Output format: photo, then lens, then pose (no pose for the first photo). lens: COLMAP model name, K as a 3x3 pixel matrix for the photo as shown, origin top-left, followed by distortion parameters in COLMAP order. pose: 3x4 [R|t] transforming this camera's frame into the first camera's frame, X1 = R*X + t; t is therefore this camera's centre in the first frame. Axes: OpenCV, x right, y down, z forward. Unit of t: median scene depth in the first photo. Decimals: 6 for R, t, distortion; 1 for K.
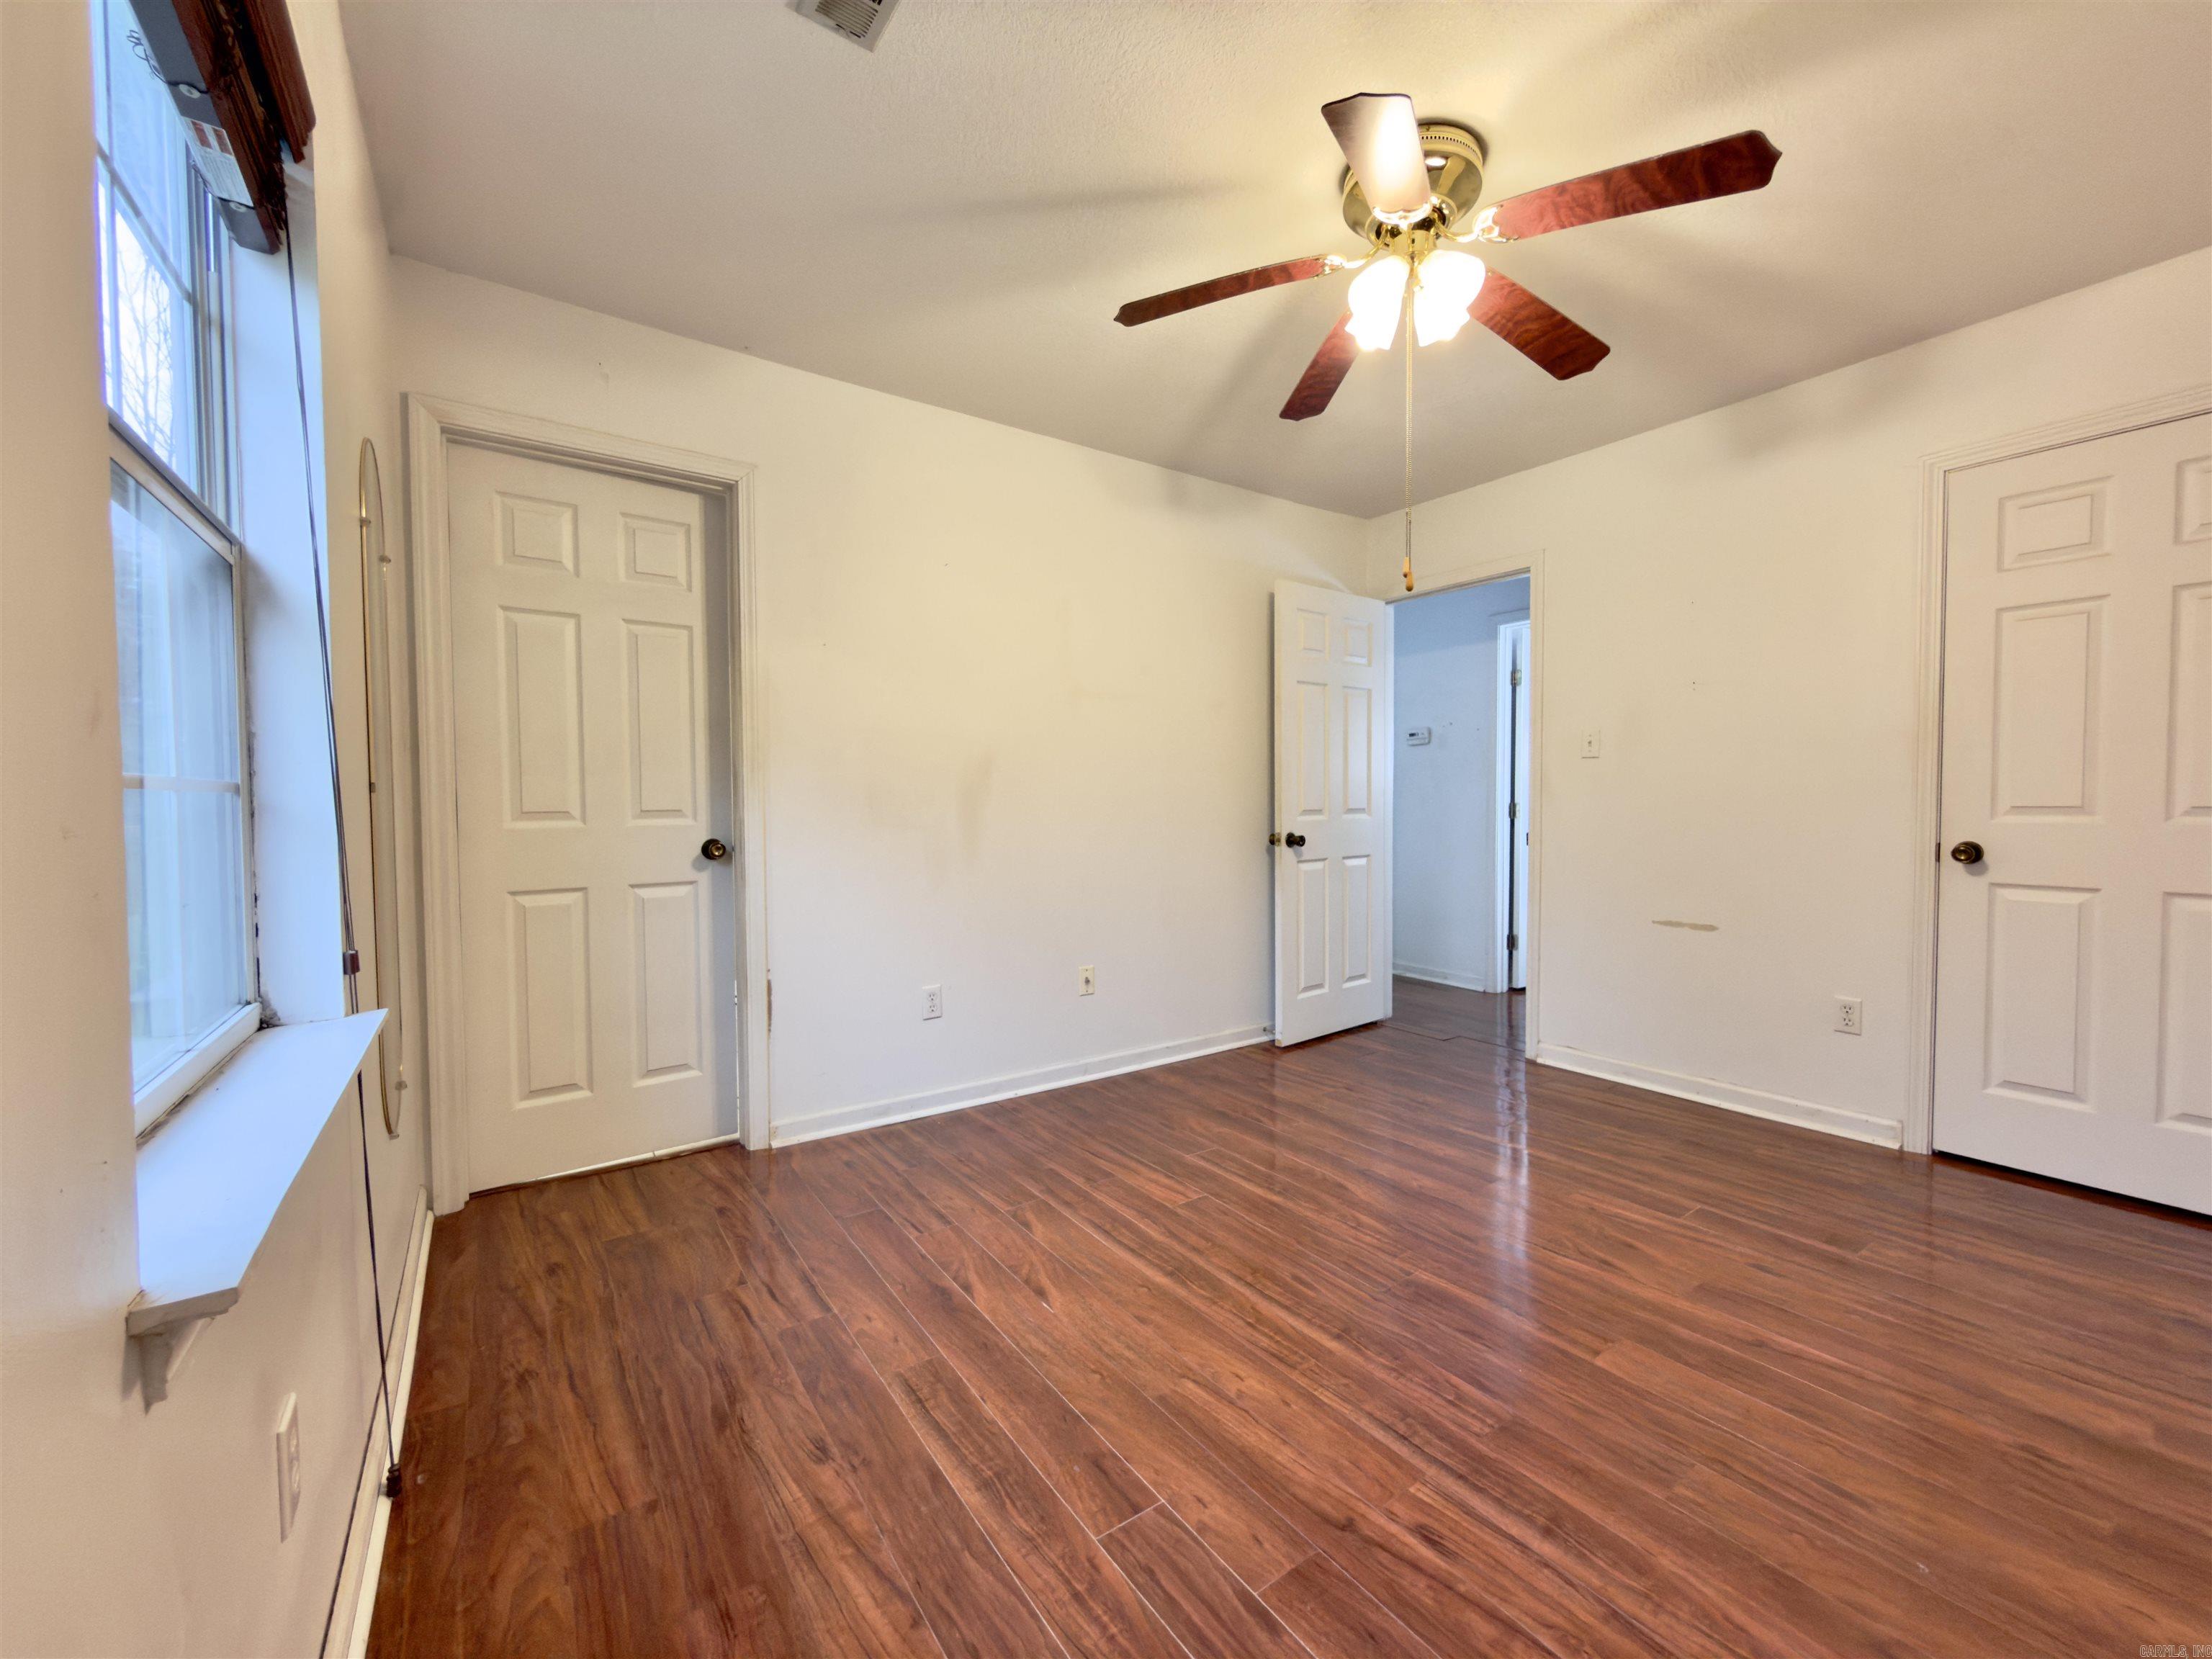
lens RADIAL K [[883.5, 0, 1108.9], [0, 883.5, 826.2], [0, 0, 1]] dist [-0.000688, 0.000331]
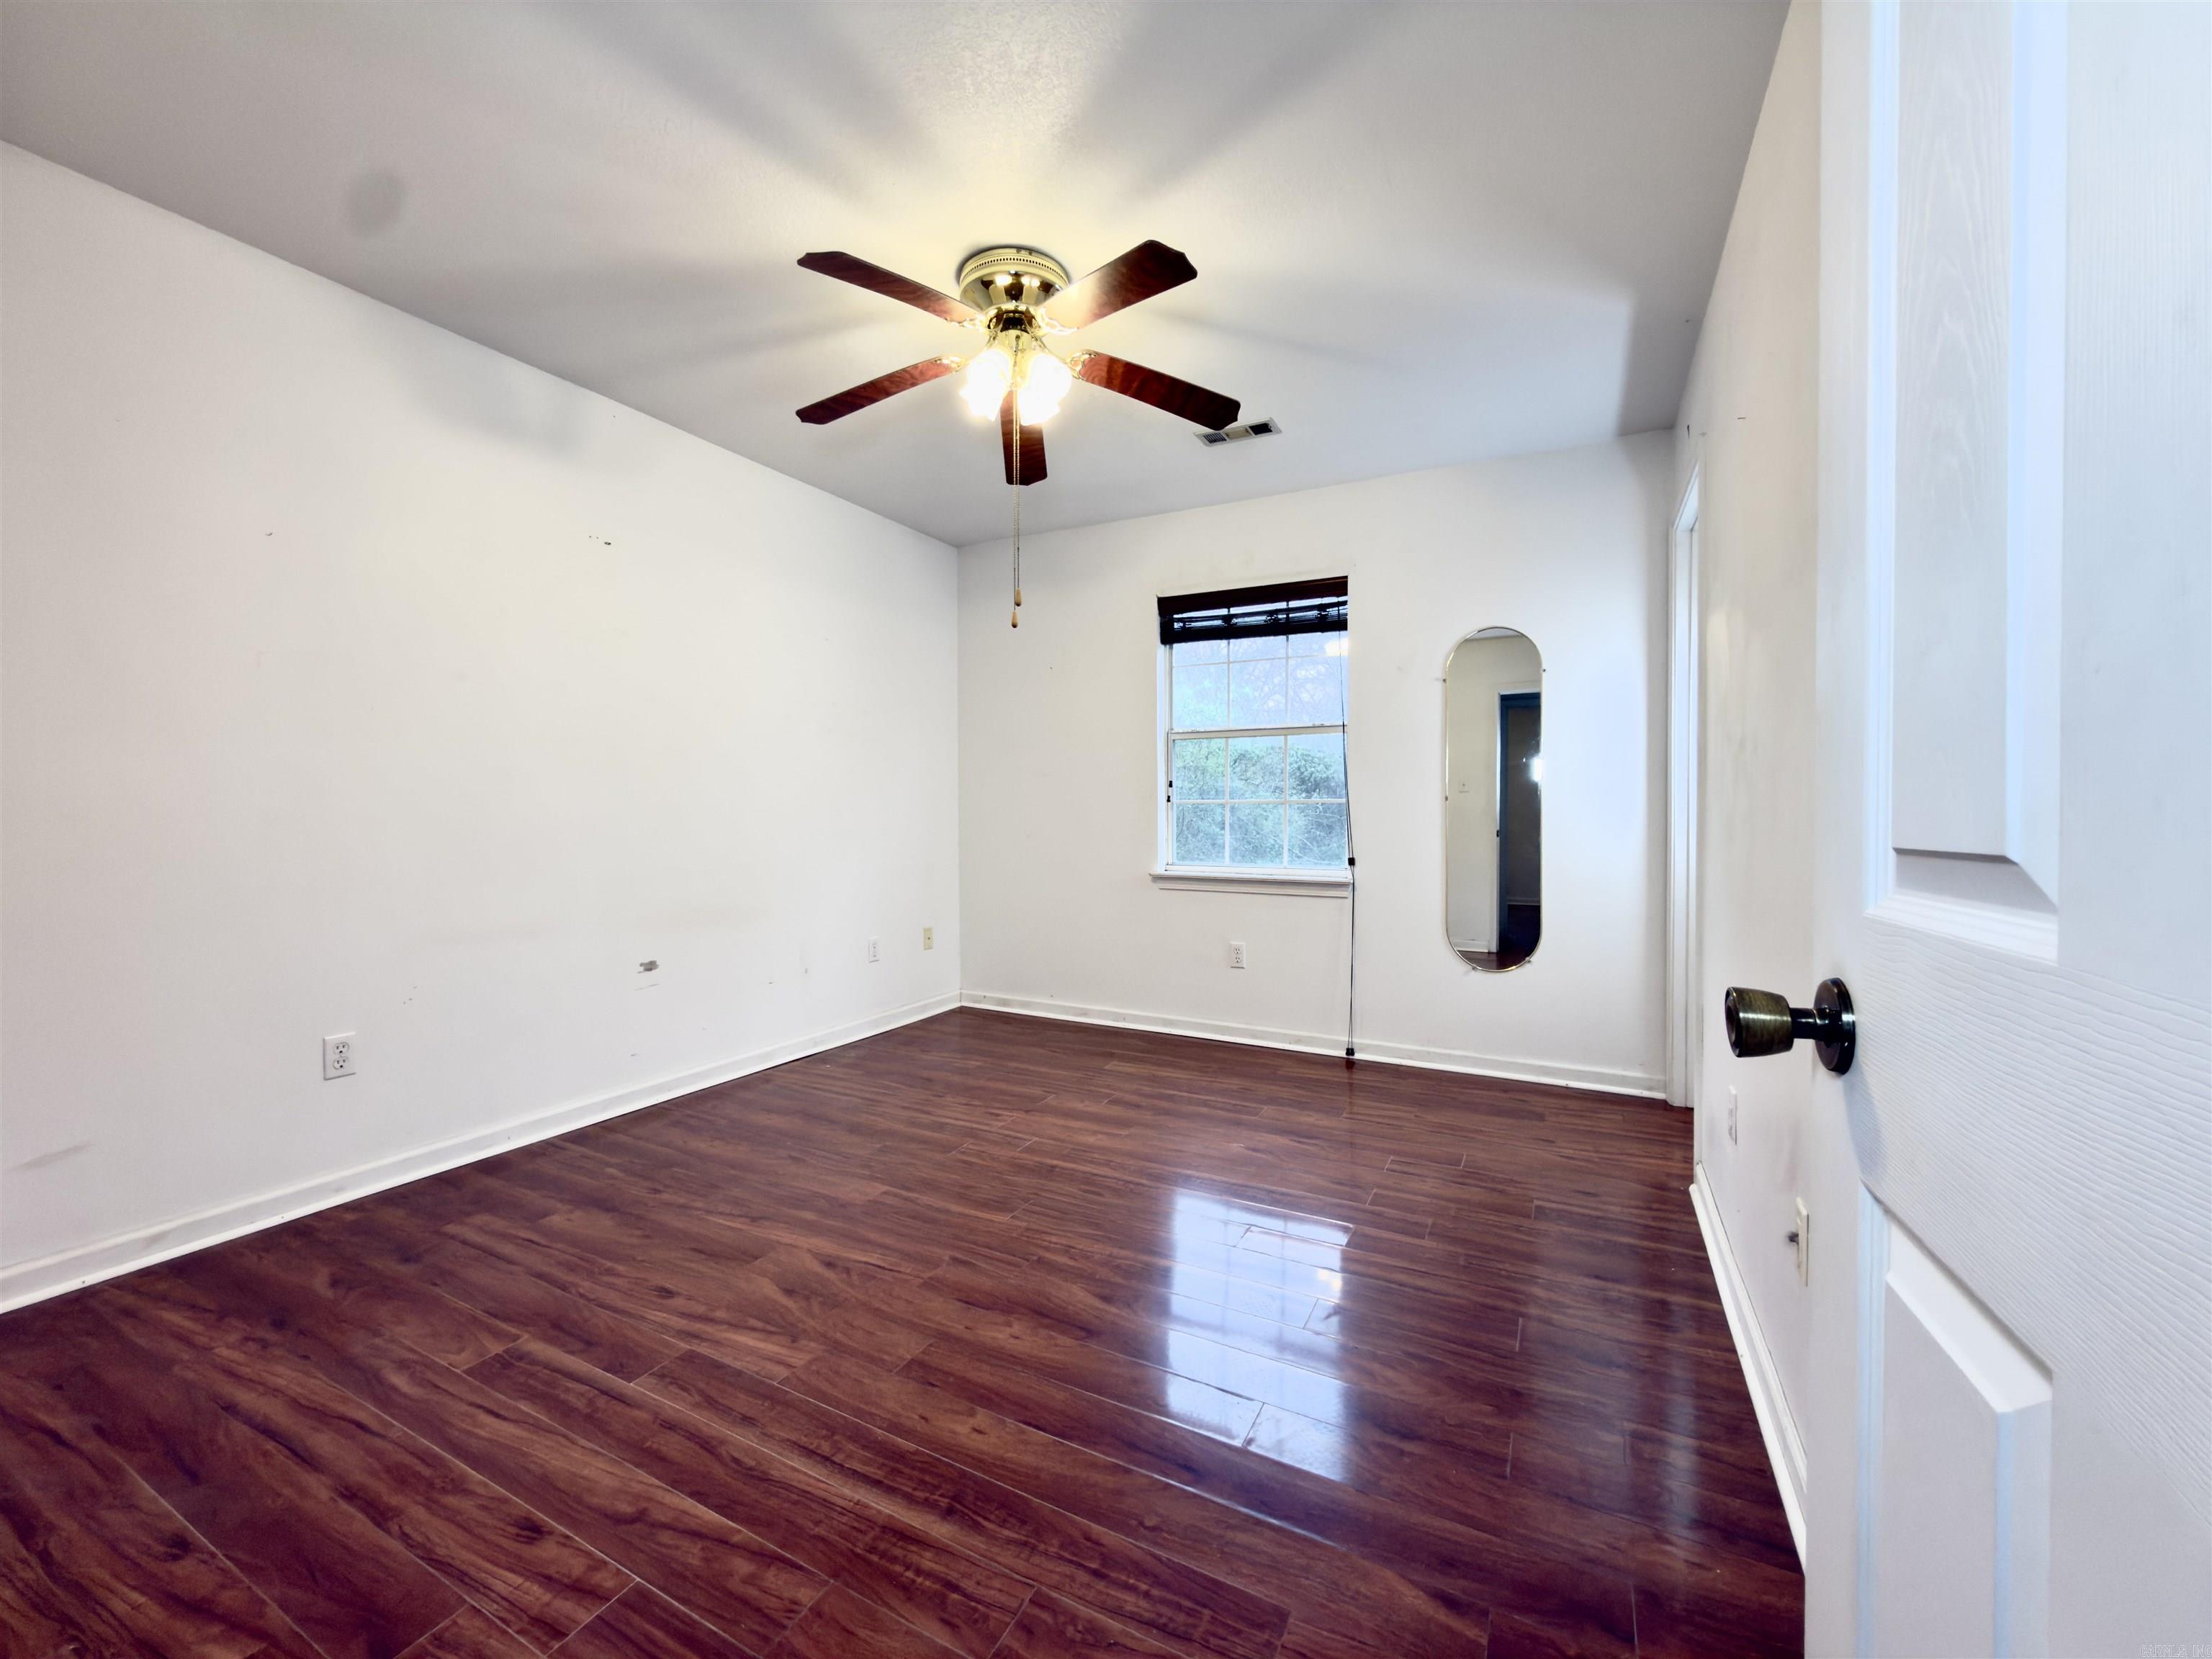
lens RADIAL K [[883.5, 0, 1108.9], [0, 883.5, 826.2], [0, 0, 1]] dist [-0.000688, 0.000331]
pose [[-0.886080, 0.011961, -0.463378, 0.841941], [-0.010016, 0.998940, 0.044938, -0.058852], [0.463424, 0.044460, -0.885021, 2.286227]]
